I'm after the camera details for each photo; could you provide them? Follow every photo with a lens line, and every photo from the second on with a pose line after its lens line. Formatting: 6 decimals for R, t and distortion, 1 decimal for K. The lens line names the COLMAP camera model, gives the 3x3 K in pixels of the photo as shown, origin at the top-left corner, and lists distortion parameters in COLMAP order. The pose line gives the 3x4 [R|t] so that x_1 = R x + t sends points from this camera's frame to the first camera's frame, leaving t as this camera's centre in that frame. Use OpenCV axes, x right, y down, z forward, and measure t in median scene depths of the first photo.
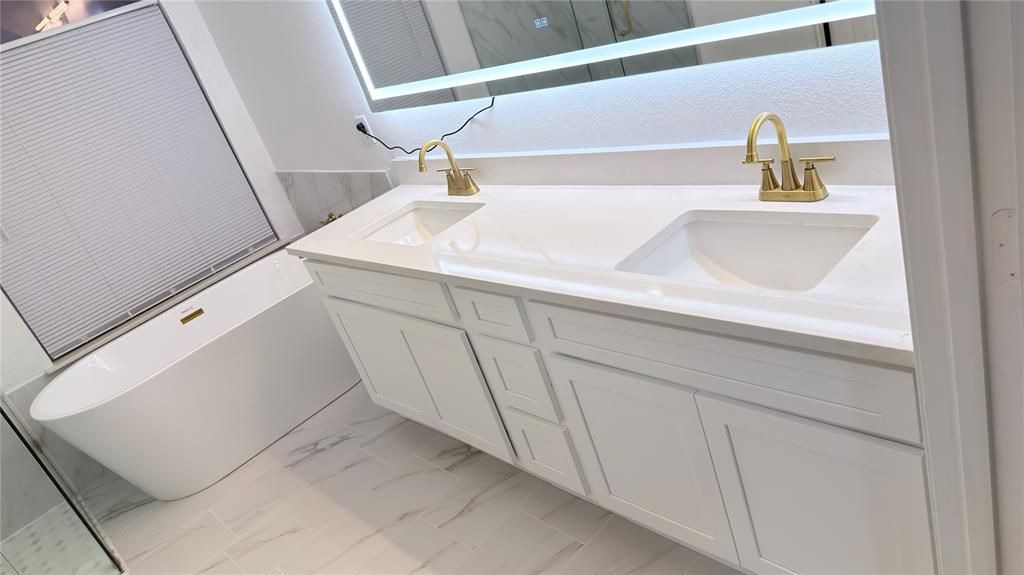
lens RADIAL K [[721.7, 0, 514.4], [0, 721.7, 300.7], [0, 0, 1]] dist [0.037765, -0.060148]
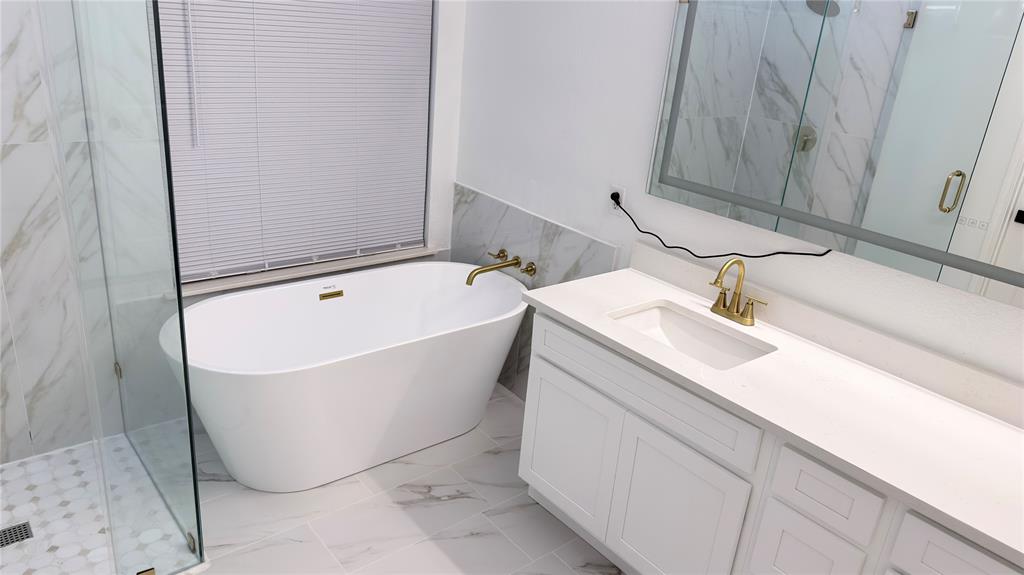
lens RADIAL K [[720.8, 0, 498.3], [0, 720.8, 285.2], [0, 0, 1]] dist [0.081834, -0.117372]
pose [[0.919242, 0.388706, 0.062460, -0.351891], [-0.383068, 0.919715, -0.085929, 0.008273], [-0.090847, 0.055063, 0.994341, 0.070118]]
